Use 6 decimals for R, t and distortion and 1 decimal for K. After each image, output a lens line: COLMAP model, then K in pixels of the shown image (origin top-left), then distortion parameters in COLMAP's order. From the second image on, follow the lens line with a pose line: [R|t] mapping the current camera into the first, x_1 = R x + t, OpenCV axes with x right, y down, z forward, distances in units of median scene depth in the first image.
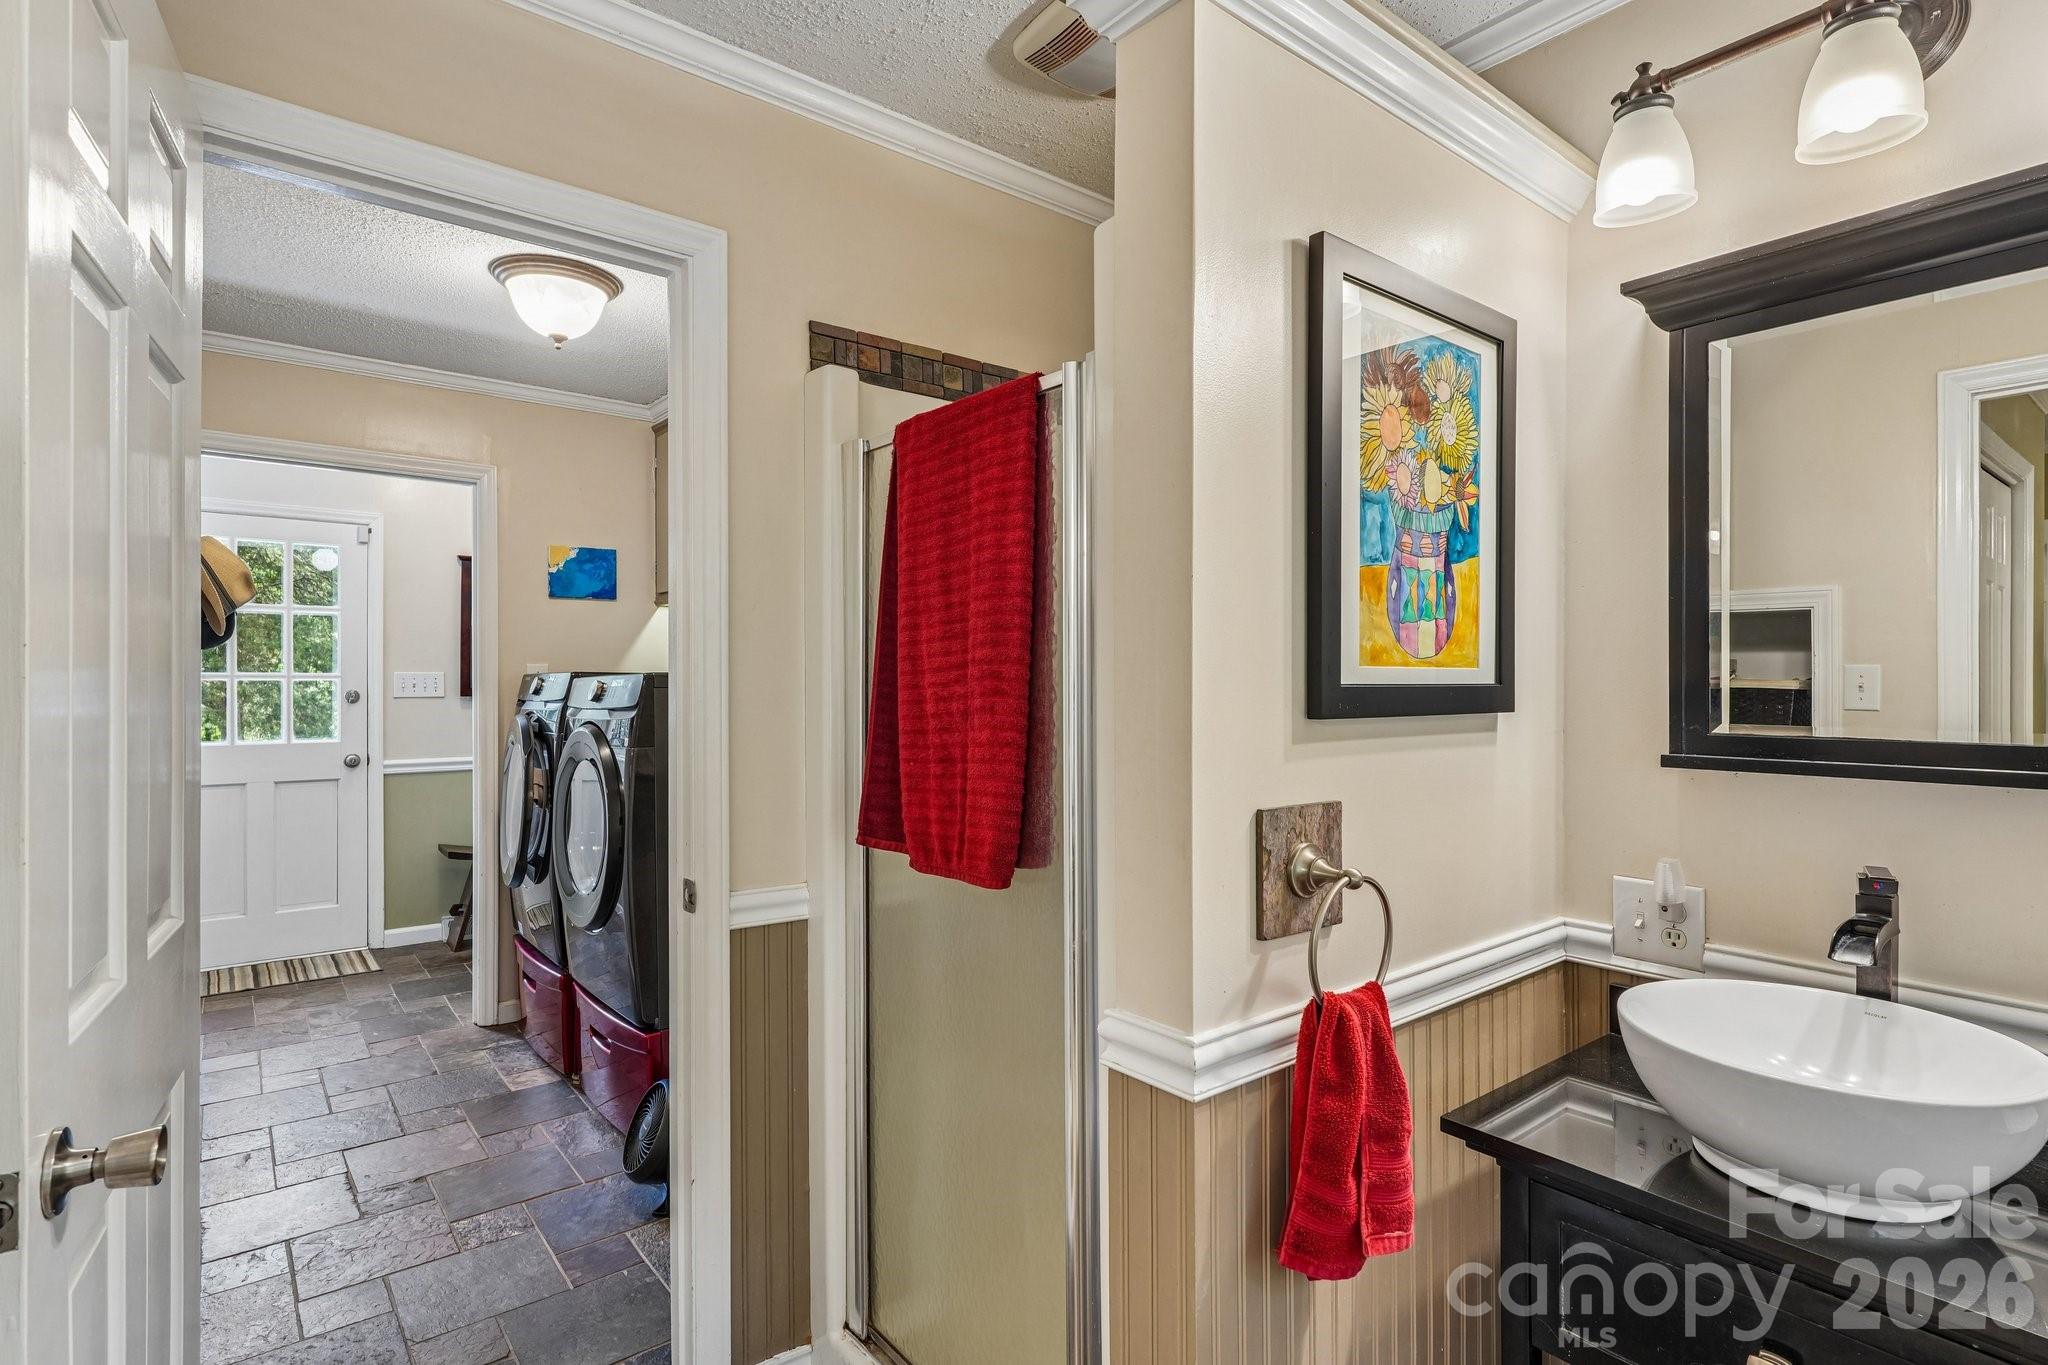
lens RADIAL K [[1014.6, 0, 1024.1], [0, 1014.6, 679.2], [0, 0, 1]] dist [0.003713, 0.001570]
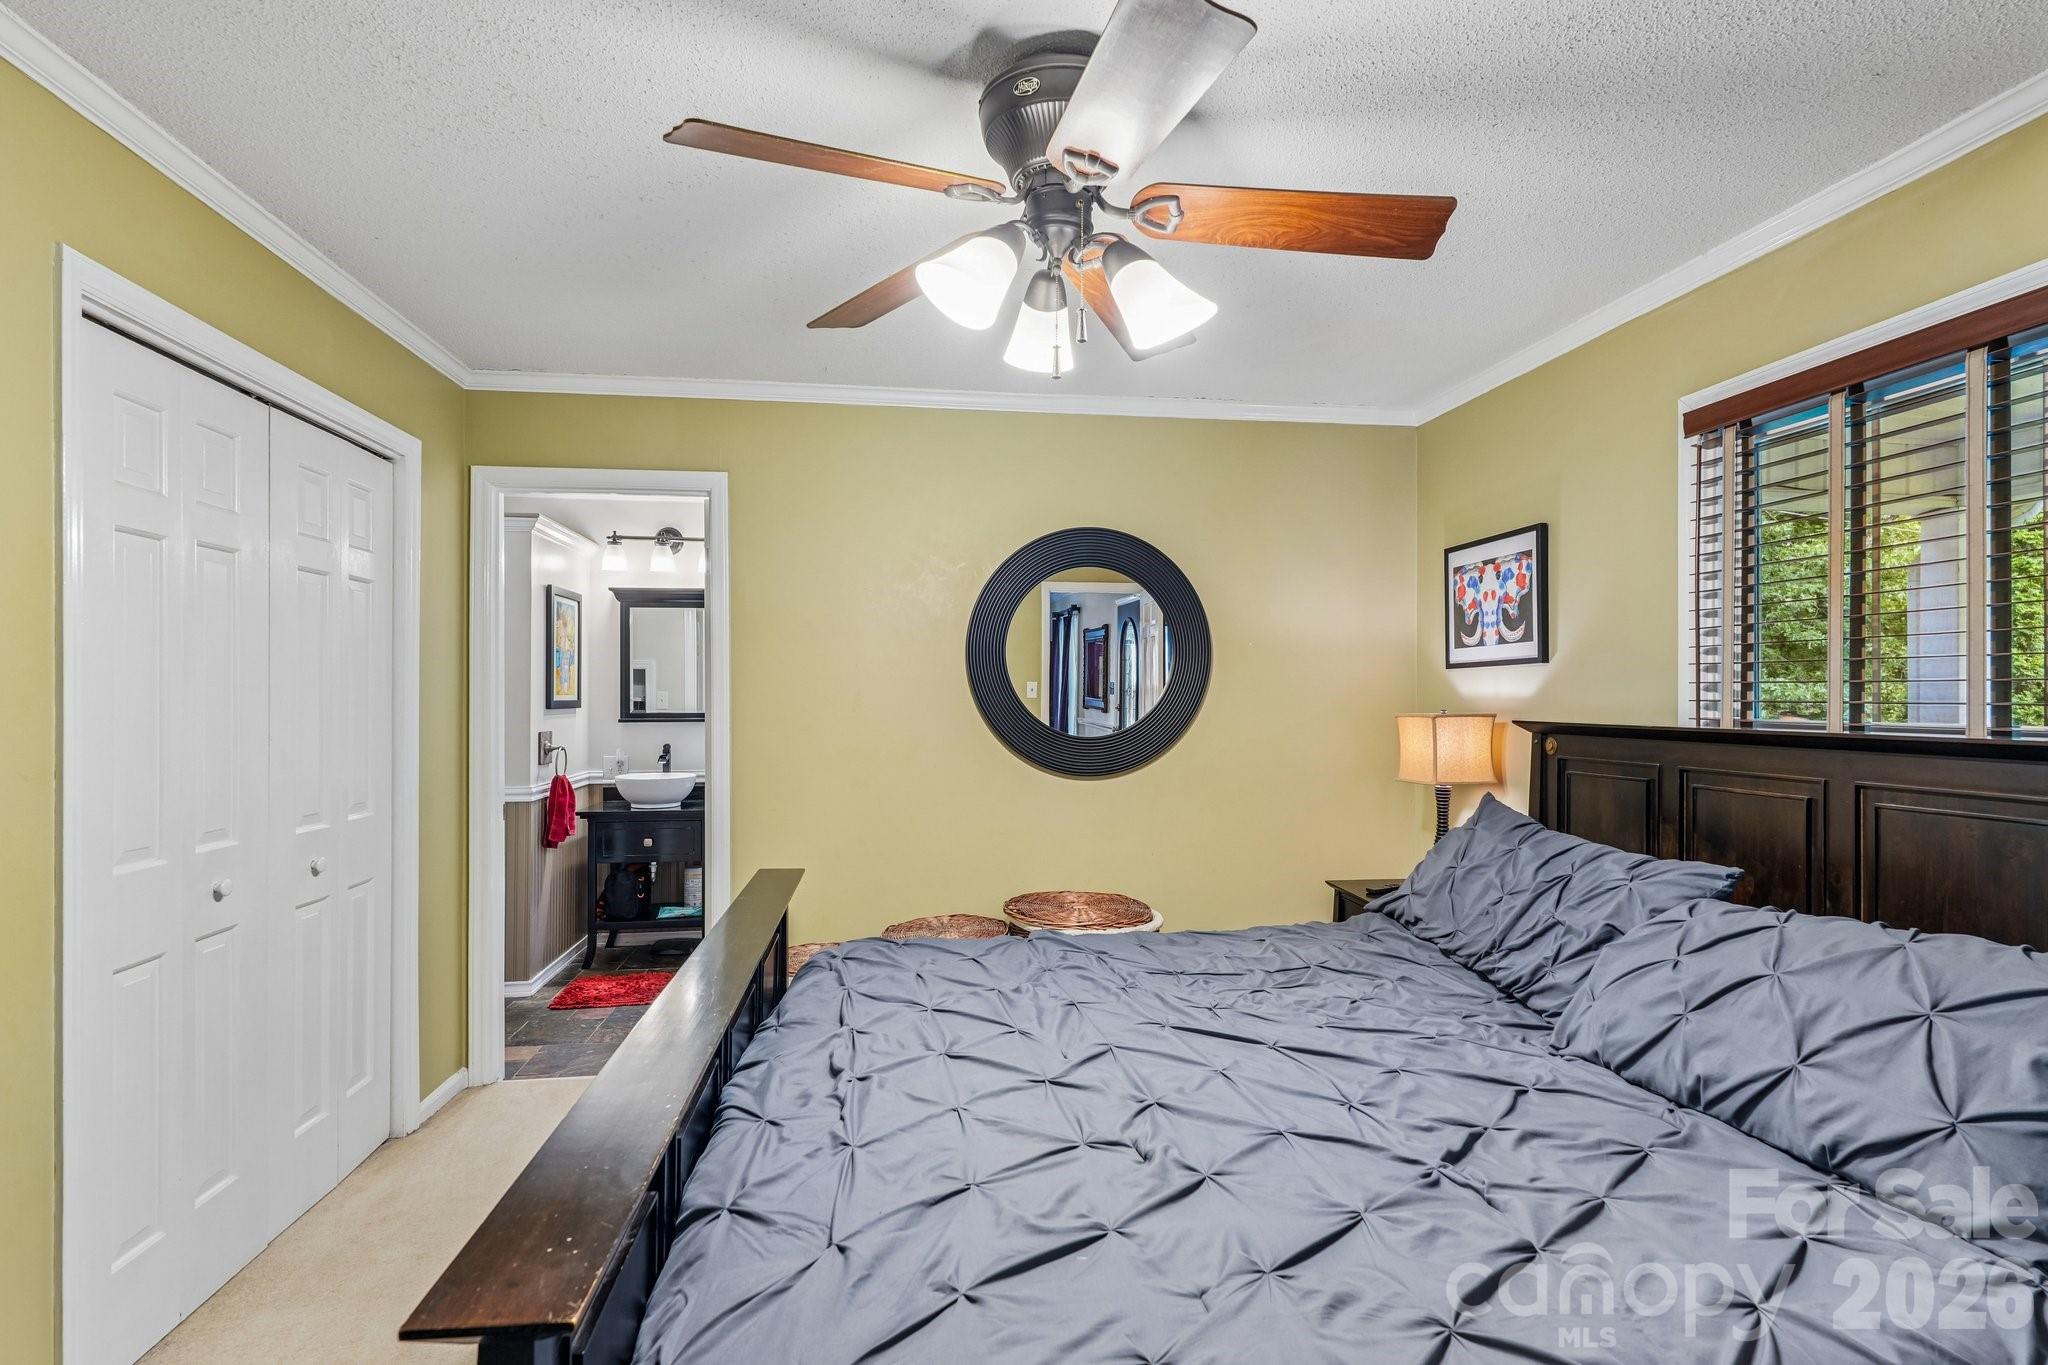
lens RADIAL K [[1014.6, 0, 1024.1], [0, 1014.6, 679.2], [0, 0, 1]] dist [0.003713, 0.001570]
pose [[0.510142, 0.009632, 0.860036, -1.769359], [0.003555, 0.999905, -0.013307, -0.013641], [-0.860083, 0.009846, 0.510060, -2.114565]]
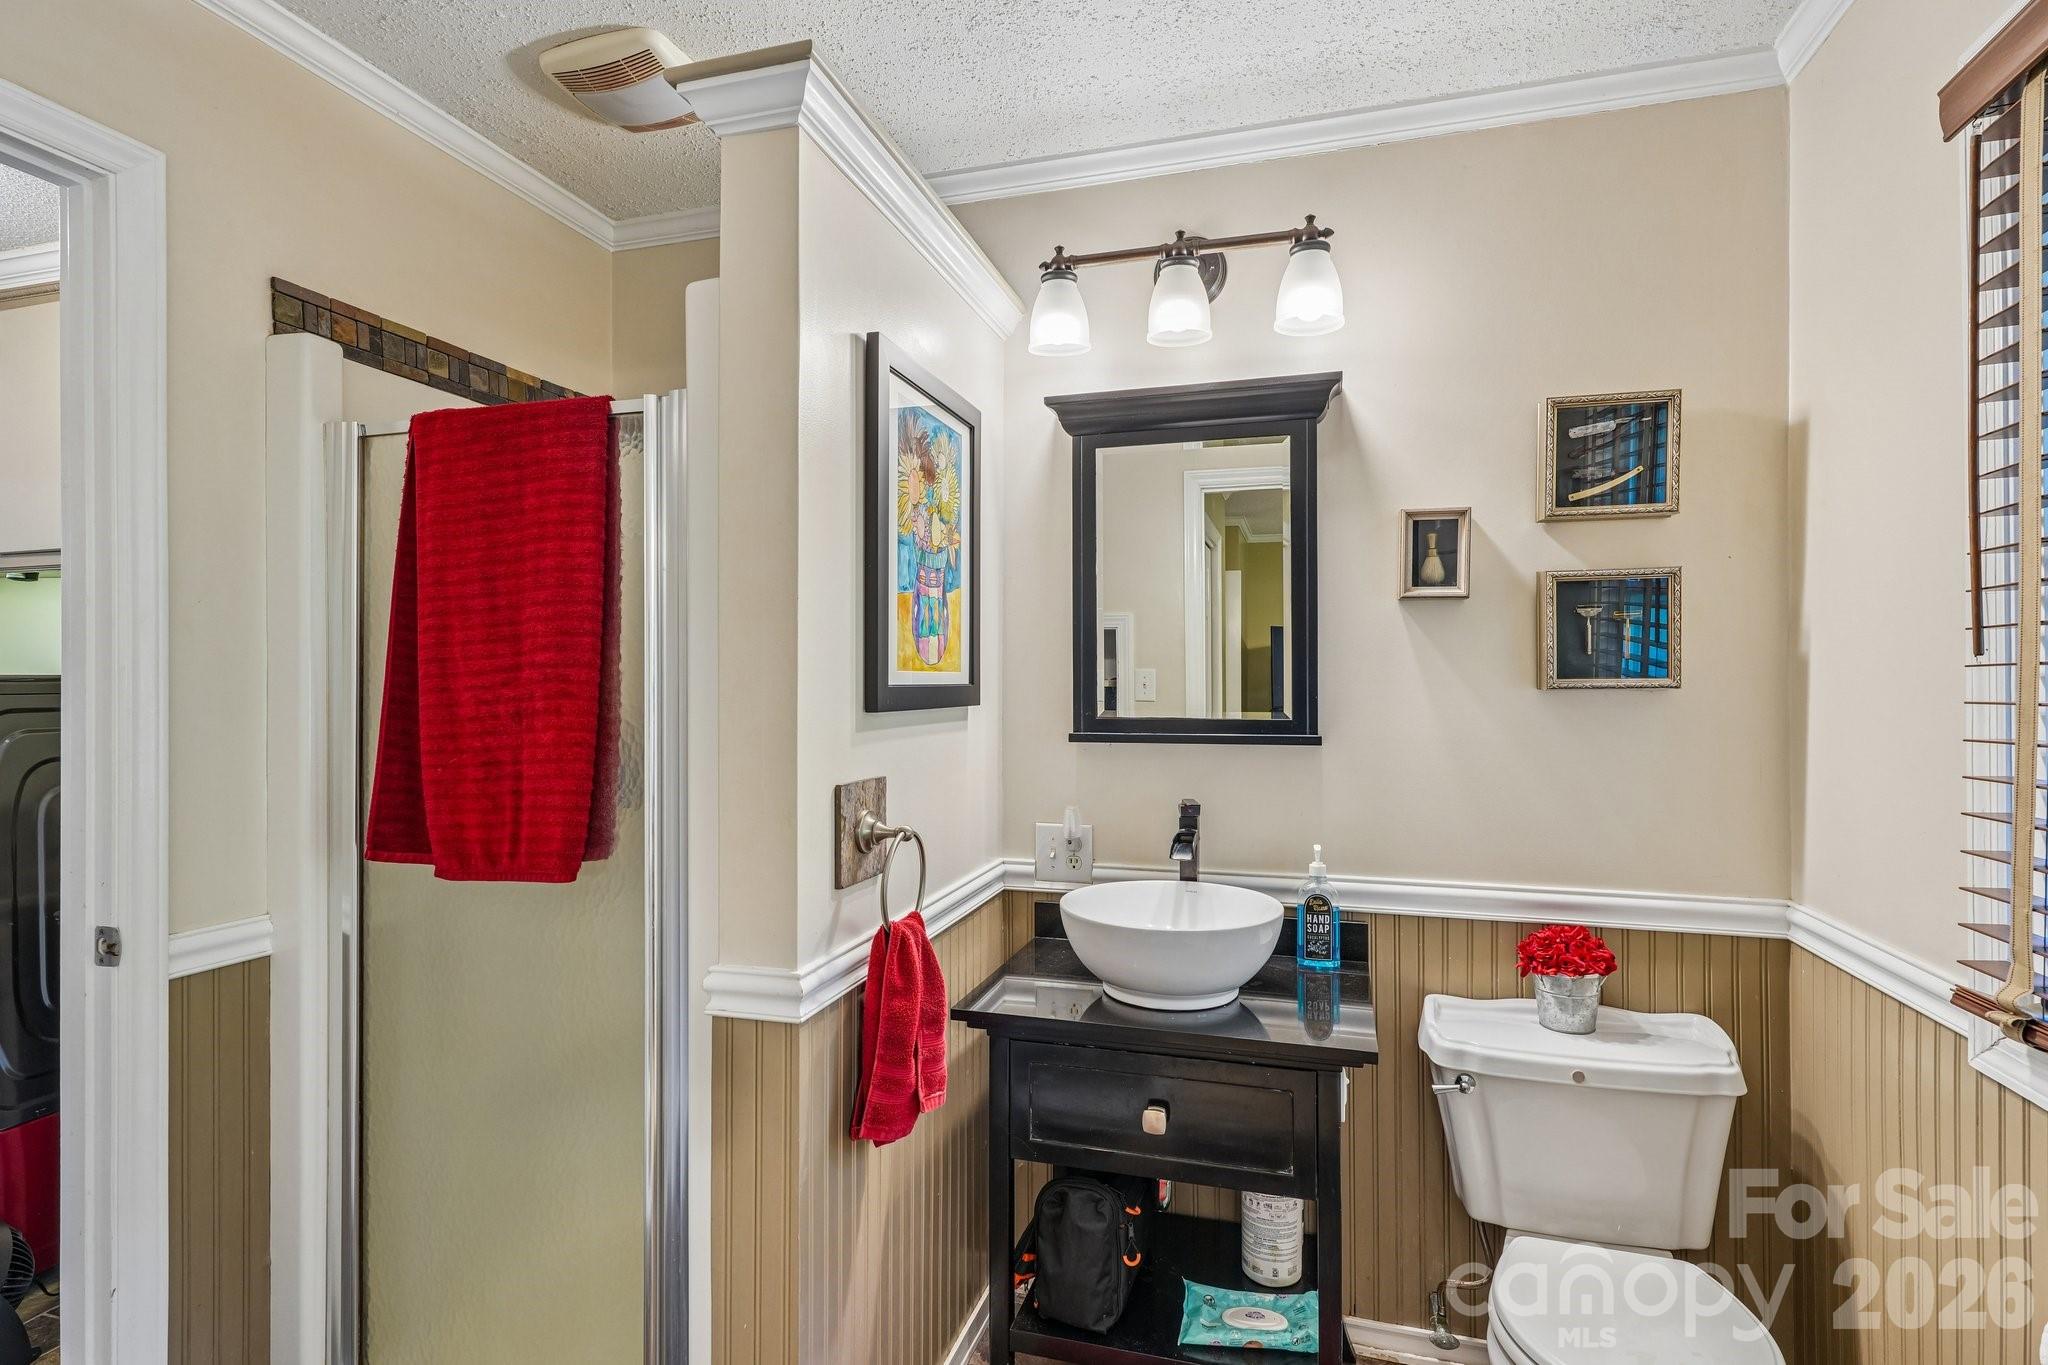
lens RADIAL K [[1014.6, 0, 1024.1], [0, 1014.6, 679.2], [0, 0, 1]] dist [0.003713, 0.001570]
pose [[0.821254, -0.002352, 0.570558, -0.236598], [0.002913, 0.999996, -0.000070, -0.001489], [-0.570555, 0.001720, 0.821257, -0.130574]]
